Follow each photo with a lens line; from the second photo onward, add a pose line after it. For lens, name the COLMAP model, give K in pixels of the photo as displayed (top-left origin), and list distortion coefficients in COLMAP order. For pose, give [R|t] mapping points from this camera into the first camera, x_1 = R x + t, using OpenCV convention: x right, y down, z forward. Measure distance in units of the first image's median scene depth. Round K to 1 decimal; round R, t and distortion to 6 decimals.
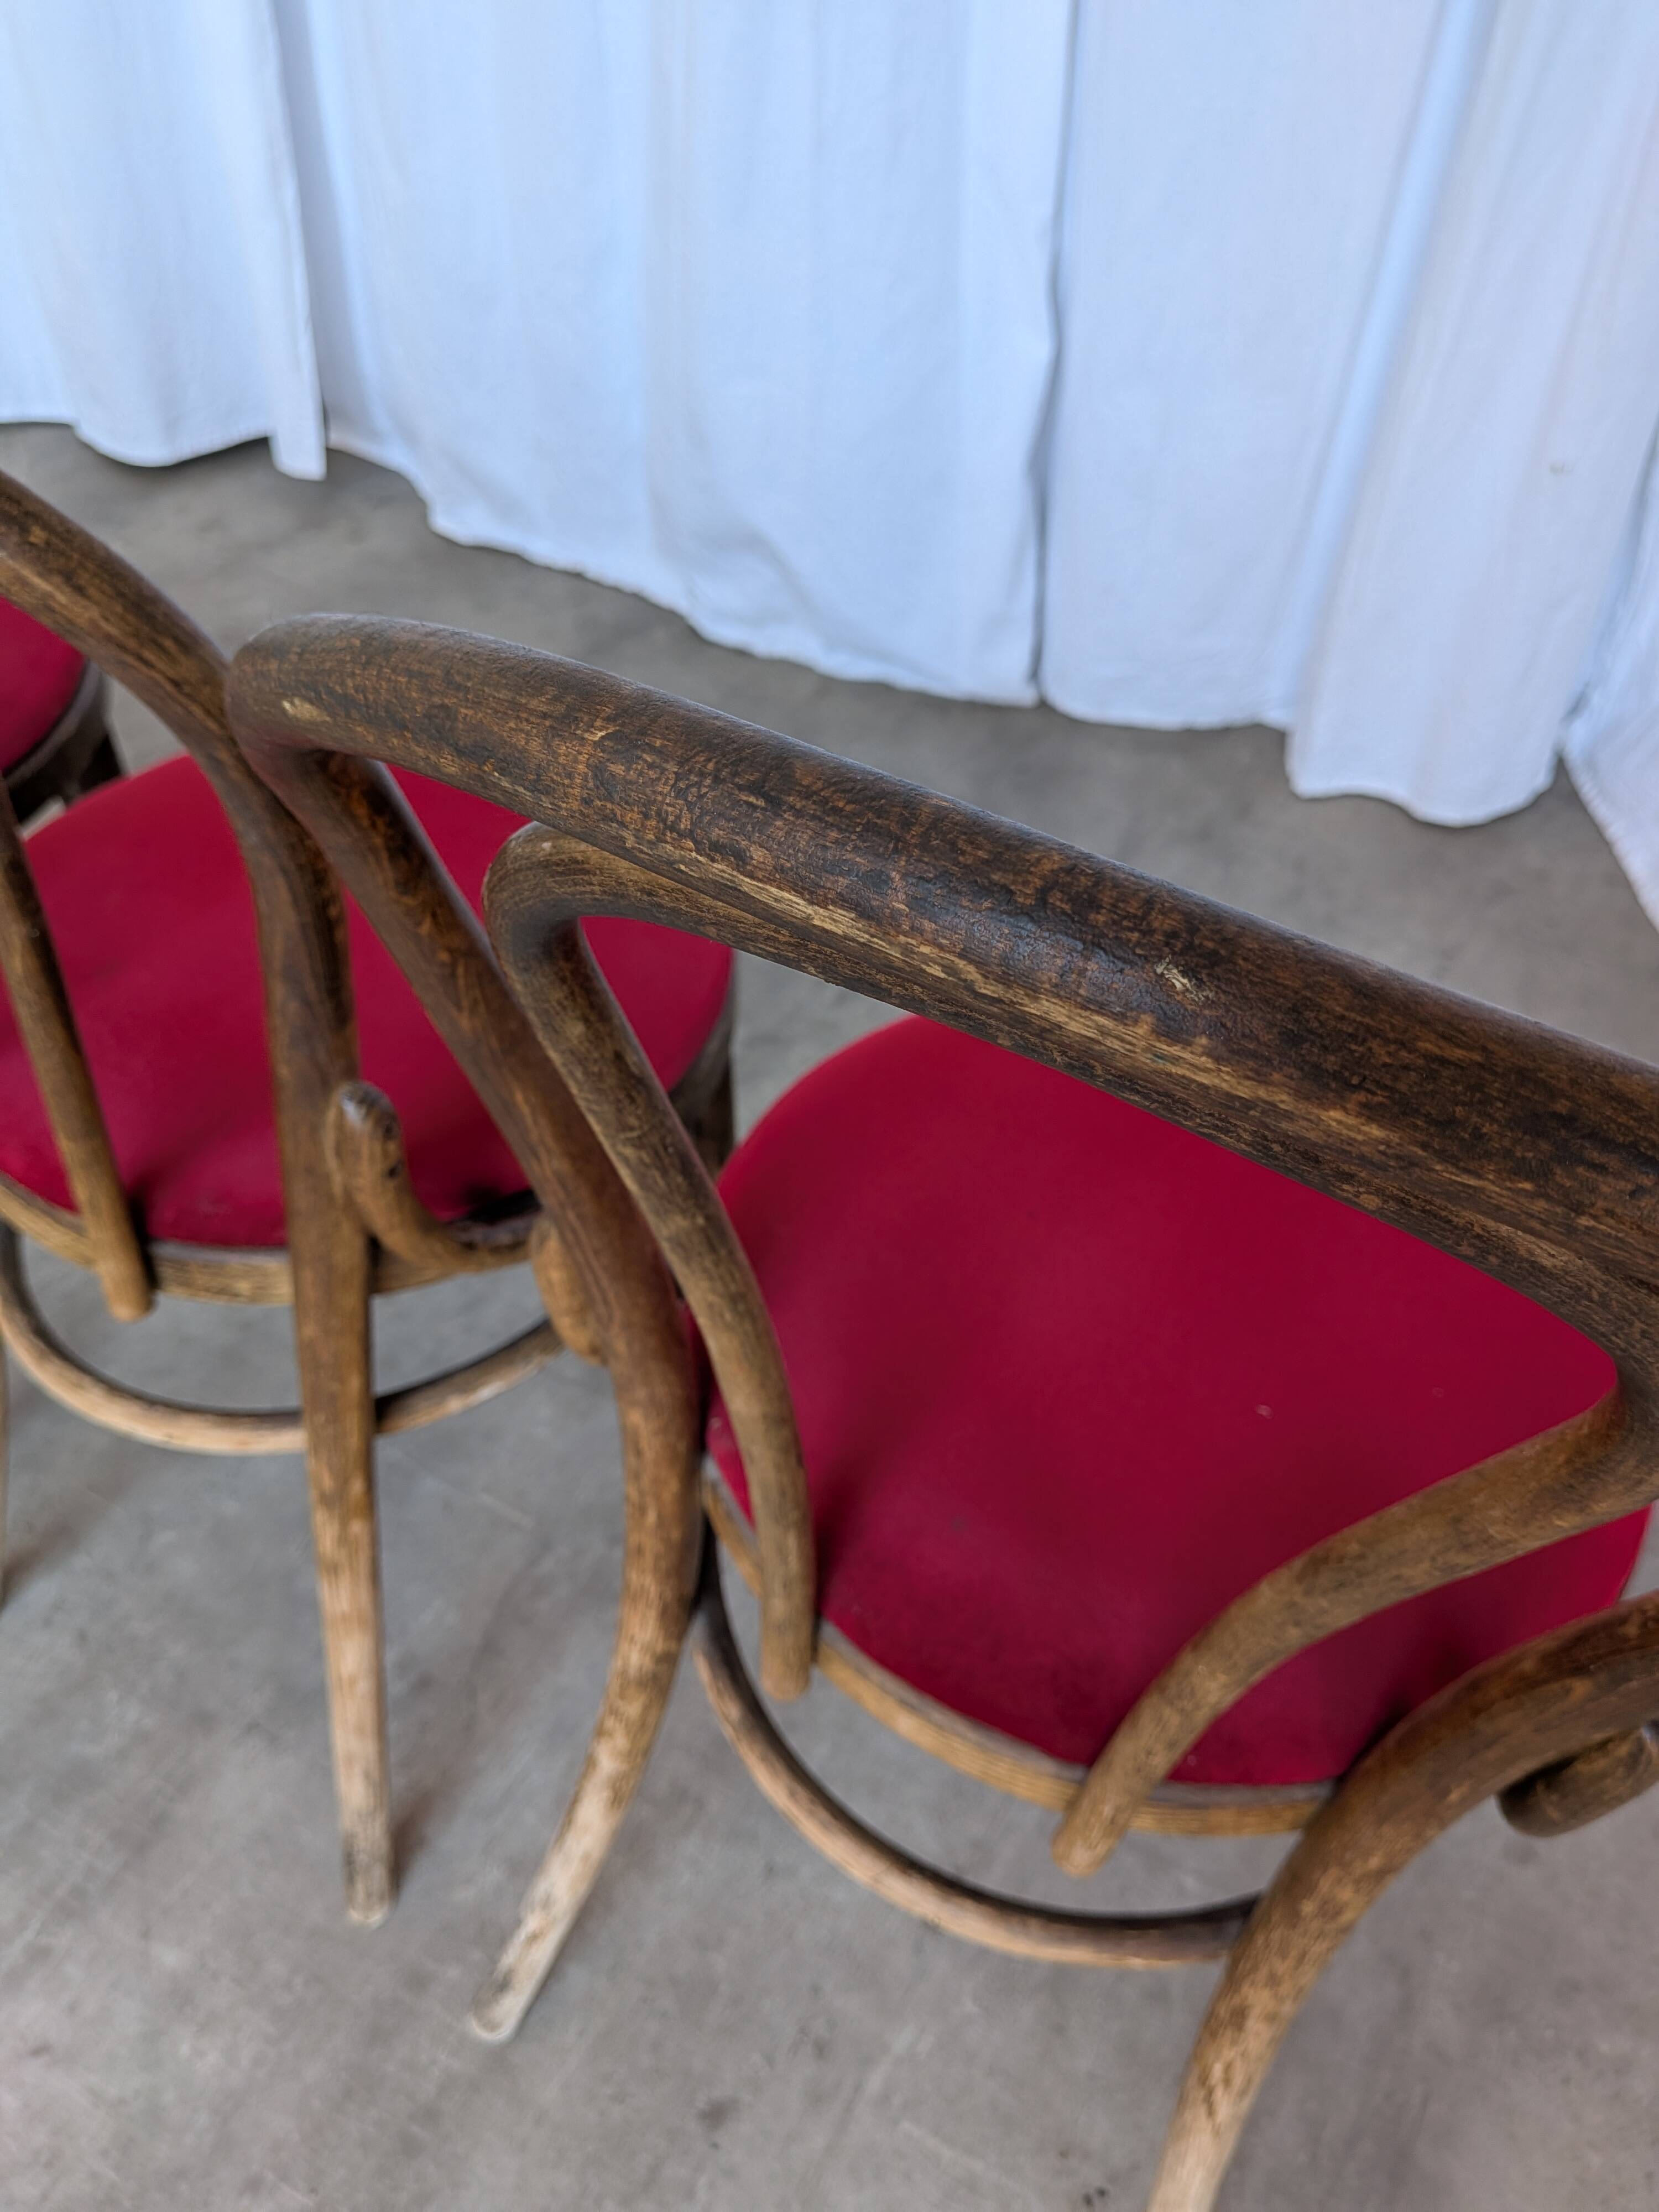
lens RADIAL K [[1678.2, 0, 819.8], [0, 1678.2, 1154.5], [0, 0, 1]] dist [-0.013781, -0.015608]
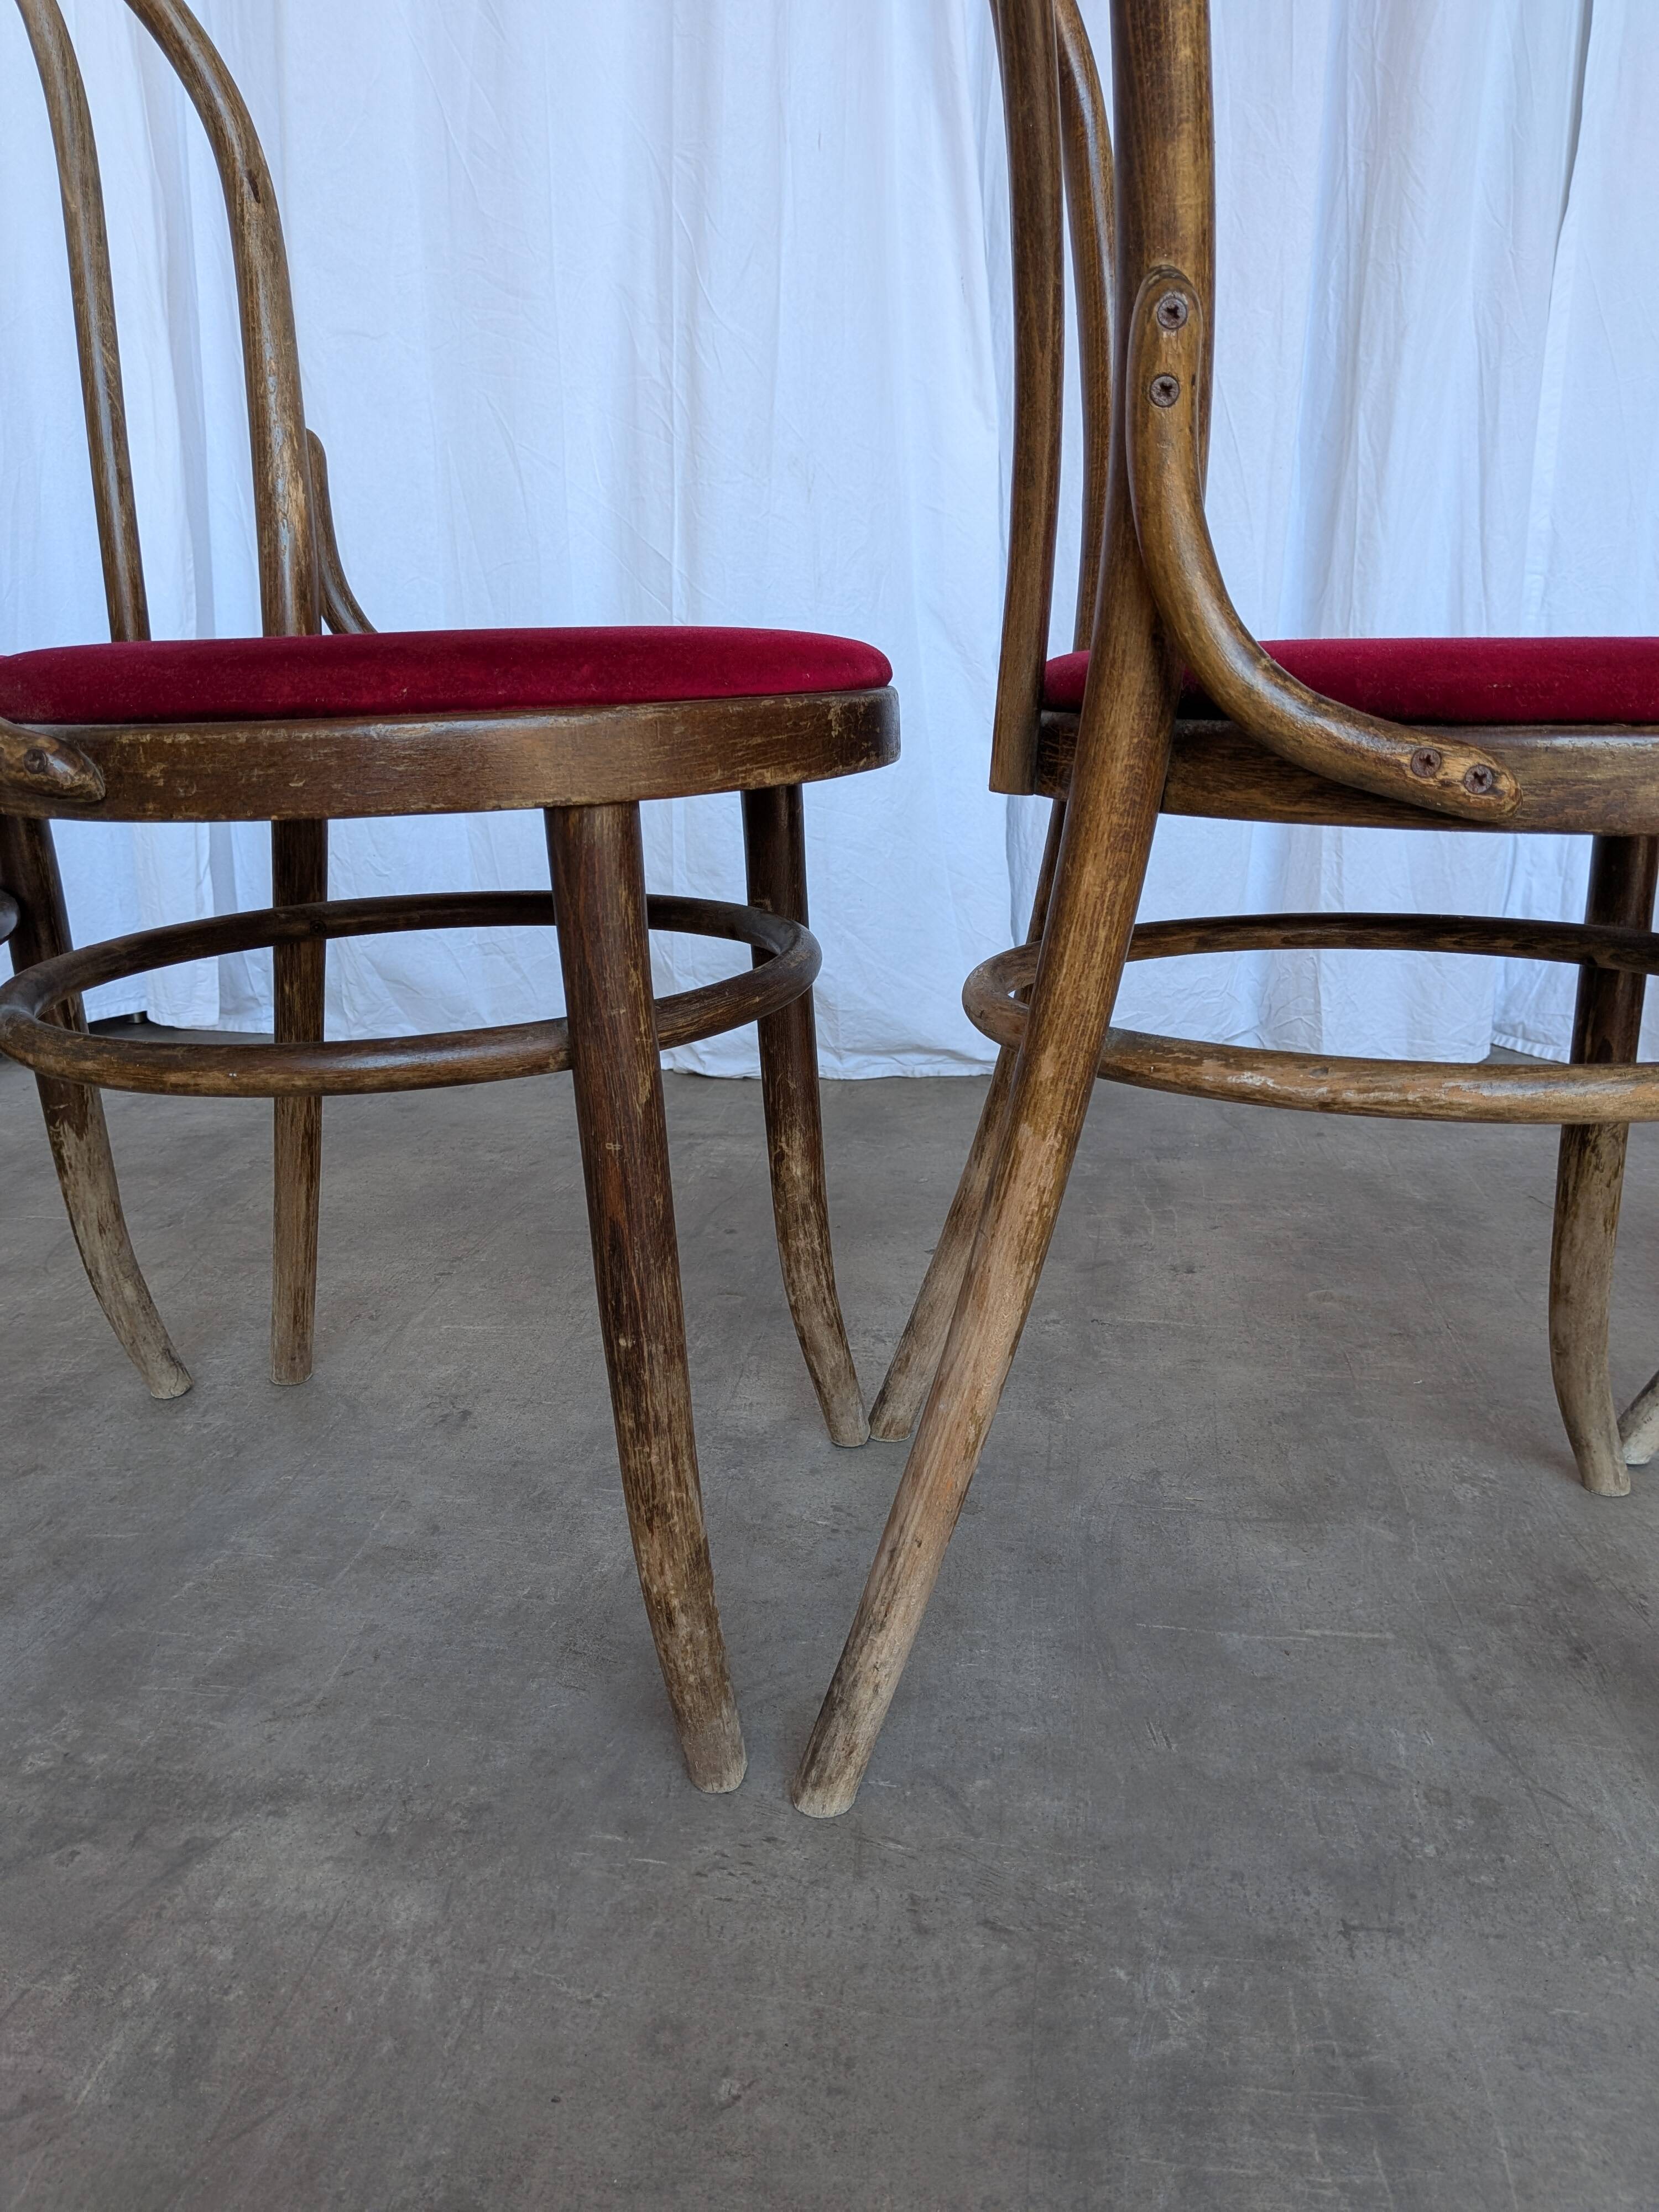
lens RADIAL K [[1638.0, 0, 834.2], [0, 1638.0, 1126.5], [0, 0, 1]] dist [0.026086, -0.066777]
pose [[0.910563, -0.137982, 0.389661, -0.789933], [0.314469, 0.843048, -0.436325, 0.330733], [-0.268298, 0.519838, 0.811040, 0.452068]]
